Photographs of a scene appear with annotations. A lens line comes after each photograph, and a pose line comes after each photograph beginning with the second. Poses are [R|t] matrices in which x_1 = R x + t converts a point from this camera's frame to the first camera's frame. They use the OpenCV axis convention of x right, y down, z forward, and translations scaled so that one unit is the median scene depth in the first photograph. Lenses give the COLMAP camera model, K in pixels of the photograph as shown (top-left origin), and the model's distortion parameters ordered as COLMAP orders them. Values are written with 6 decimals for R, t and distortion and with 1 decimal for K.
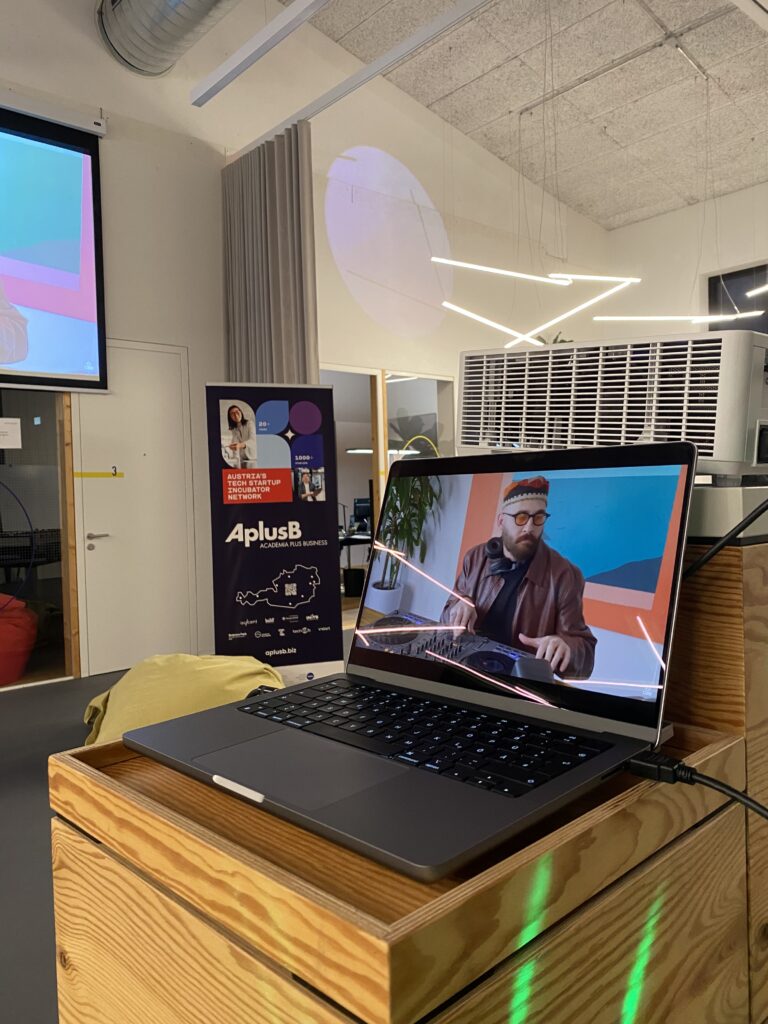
lens RADIAL K [[797.7, 0, 384.0], [0, 797.7, 512.0], [0, 0, 1]] dist [-0.014335, -0.000197]
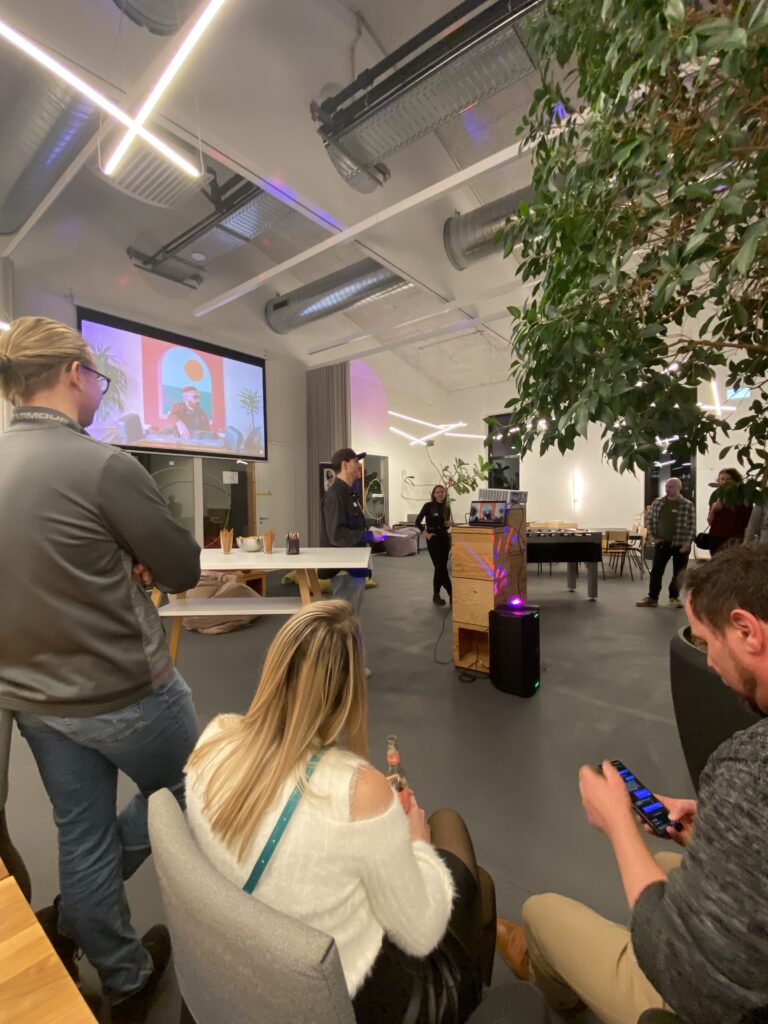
lens RADIAL K [[458.7, 0, 384.0], [0, 458.7, 512.0], [0, 0, 1]] dist [0.000661, -0.000013]
pose [[0.983541, 0.011749, 0.180301, -0.244928], [-0.011149, 0.999928, -0.004341, 0.011731], [-0.180339, 0.002259, 0.983602, -0.502135]]
